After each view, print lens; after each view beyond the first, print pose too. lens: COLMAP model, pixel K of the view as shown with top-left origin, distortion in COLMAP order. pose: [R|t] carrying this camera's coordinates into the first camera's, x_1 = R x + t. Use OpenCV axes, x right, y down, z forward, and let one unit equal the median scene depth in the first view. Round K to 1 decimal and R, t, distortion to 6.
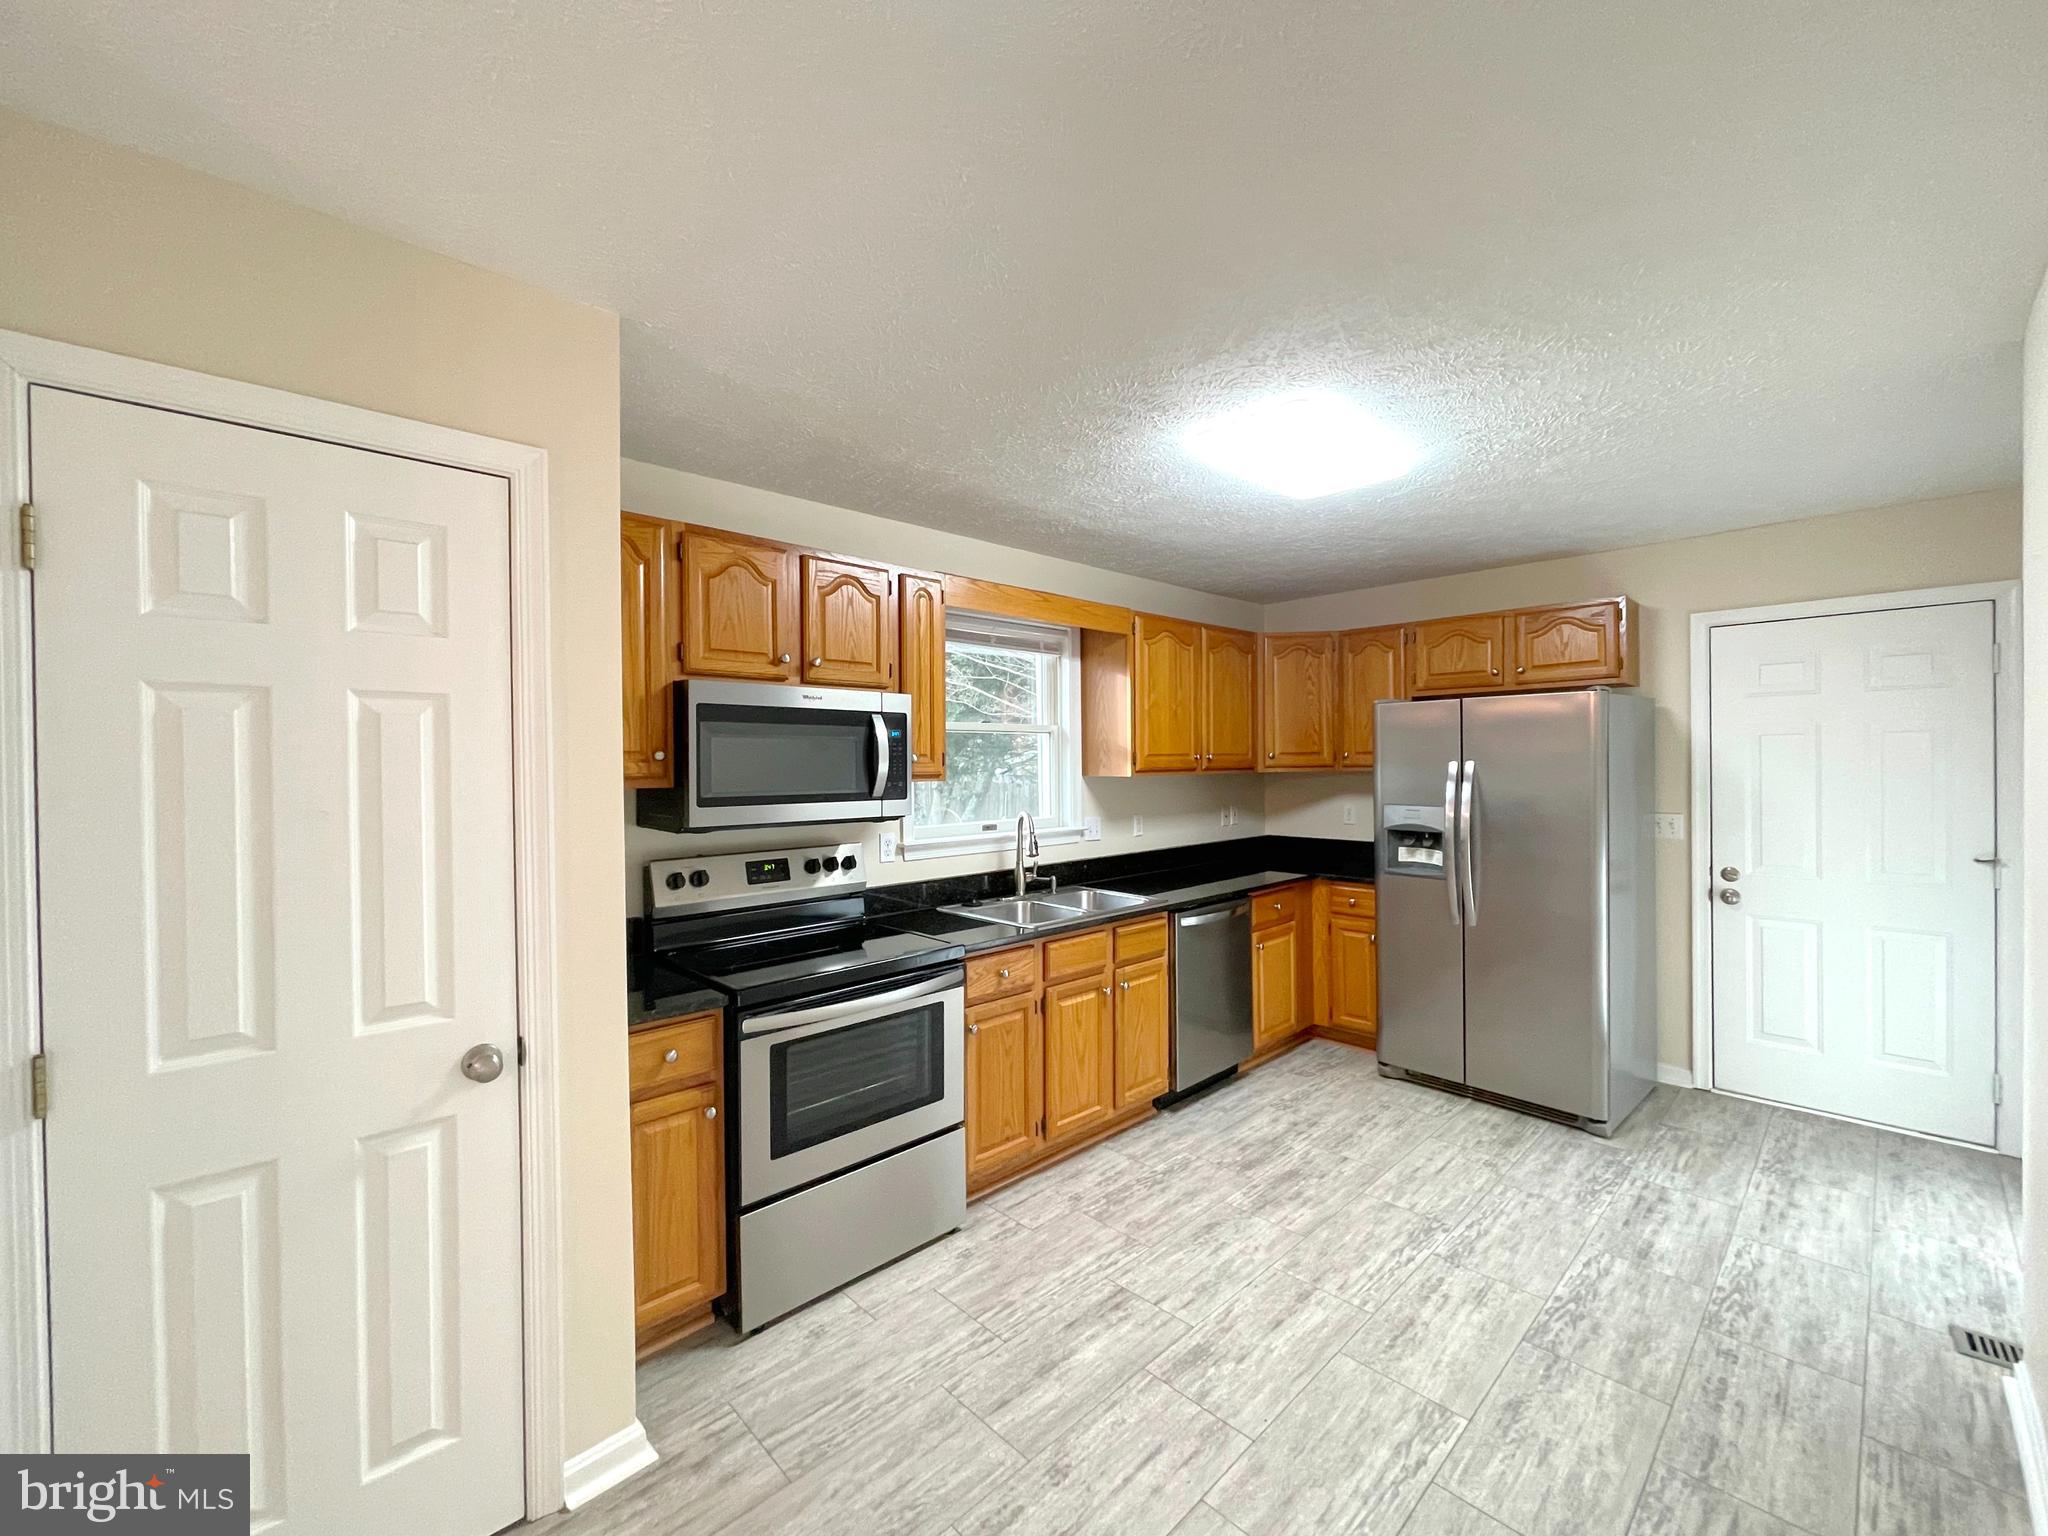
lens RADIAL K [[827.3, 0, 1023.0], [0, 827.3, 769.0], [0, 0, 1]] dist [-0.000934, 0.000023]
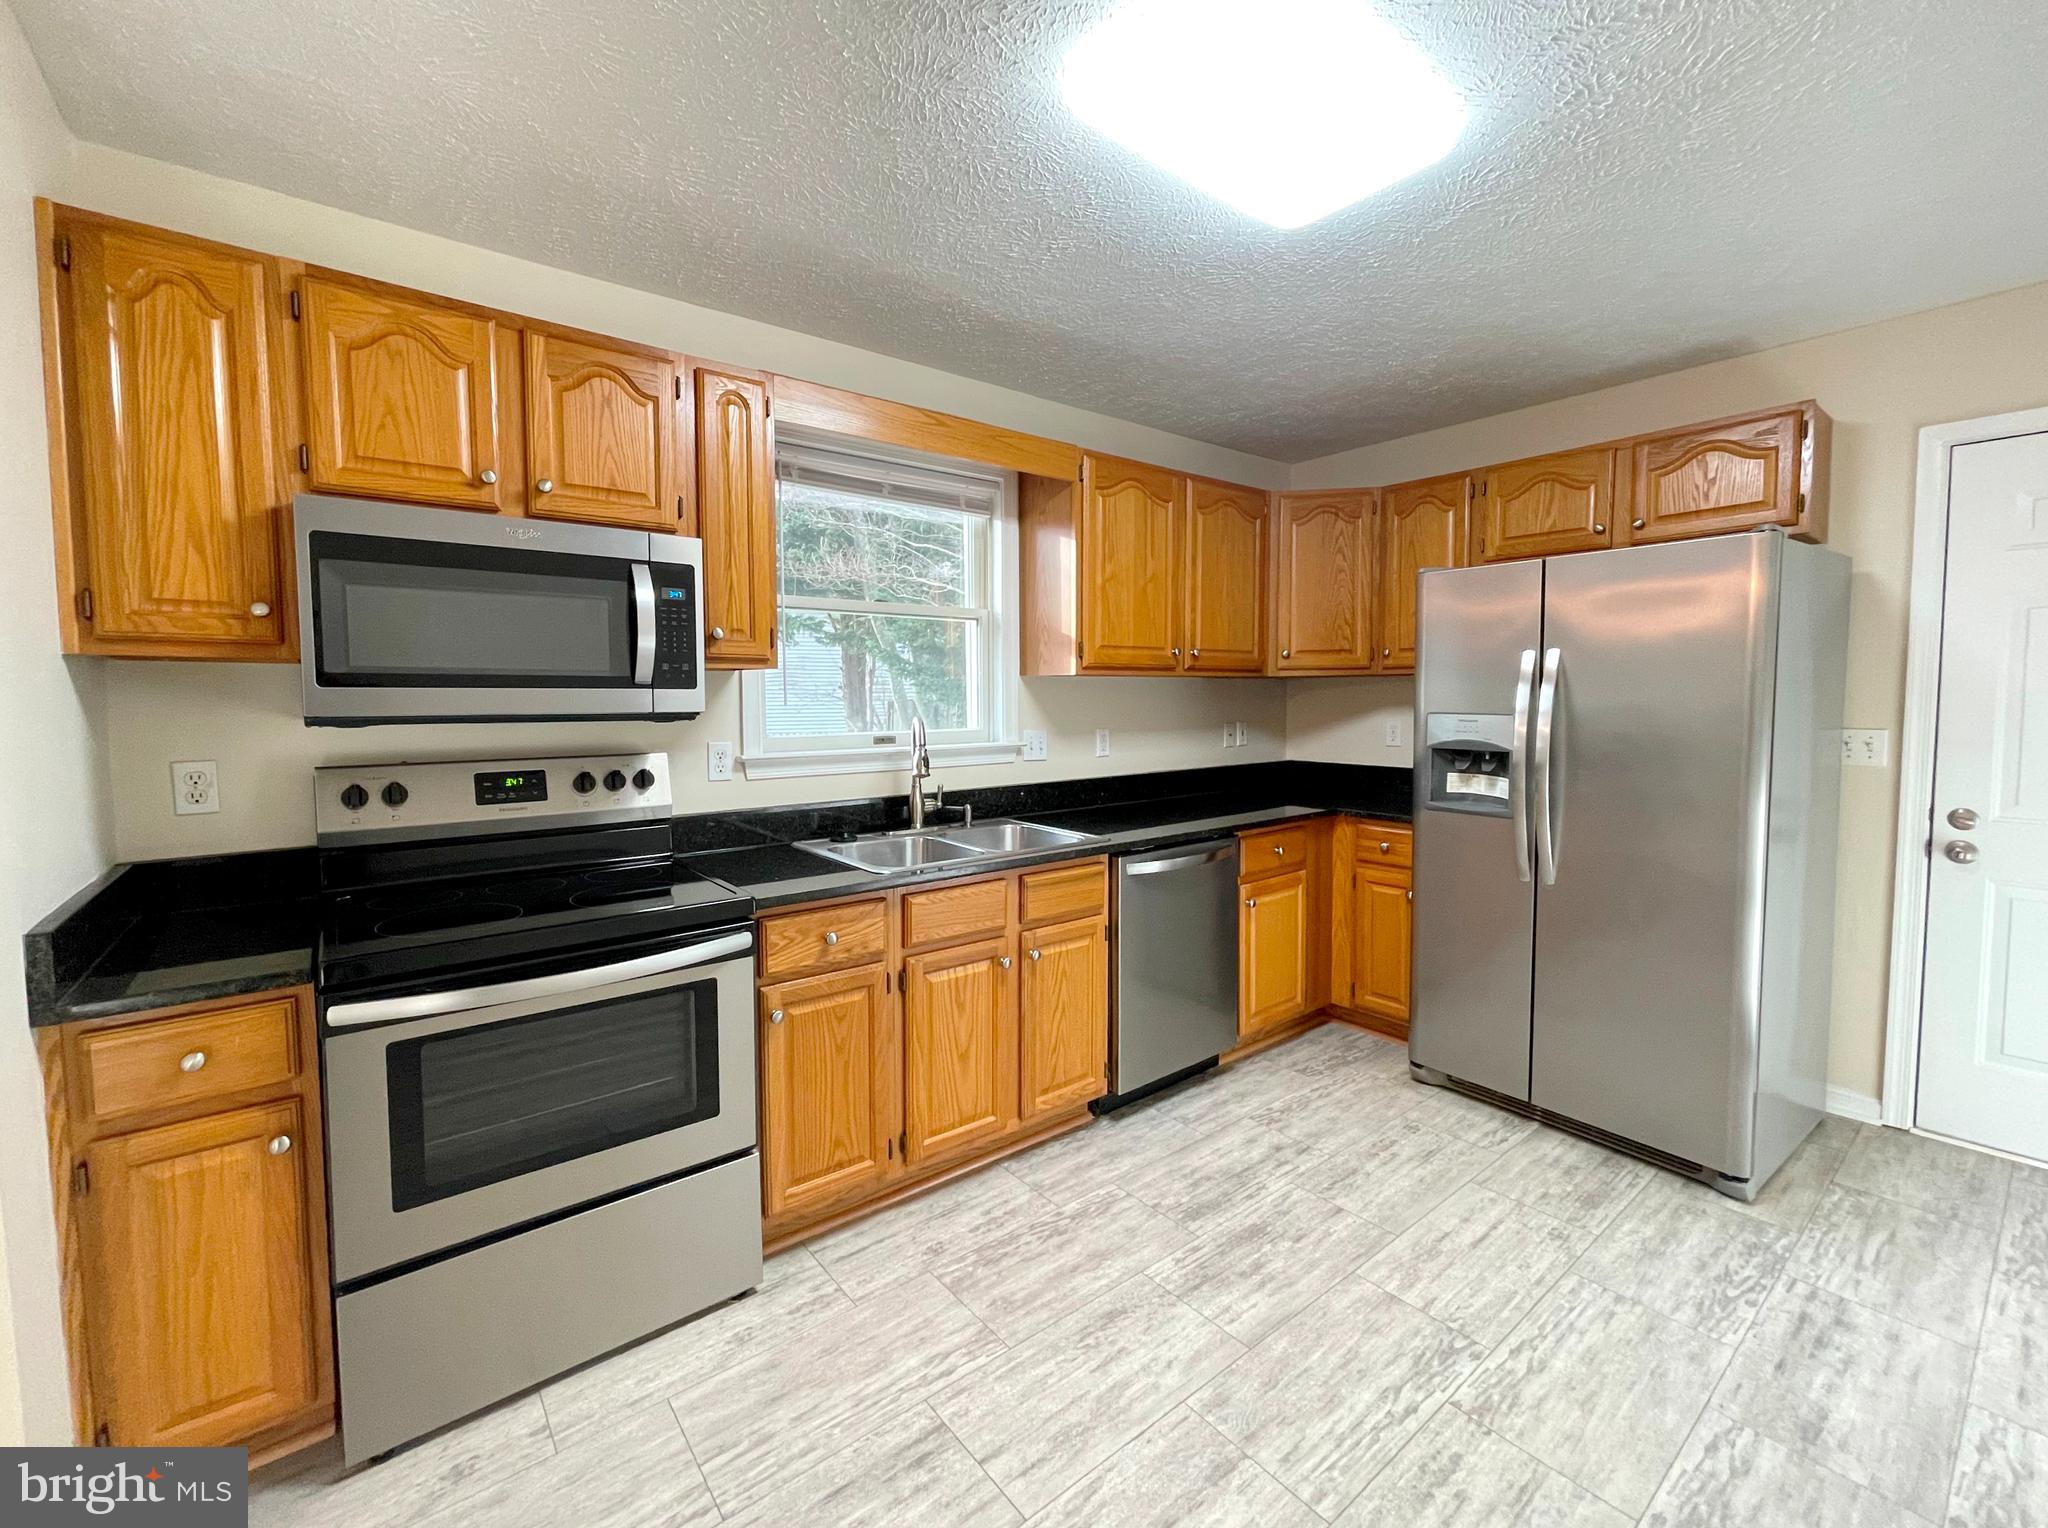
lens RADIAL K [[848.0, 0, 992.3], [0, 848.0, 748.3], [0, 0, 1]] dist [-0.001580, 0.000175]
pose [[0.994123, 0.009700, -0.107825, 0.165110], [-0.003813, 0.998497, 0.054669, 0.040735], [0.108194, -0.053937, 0.992666, 0.266941]]
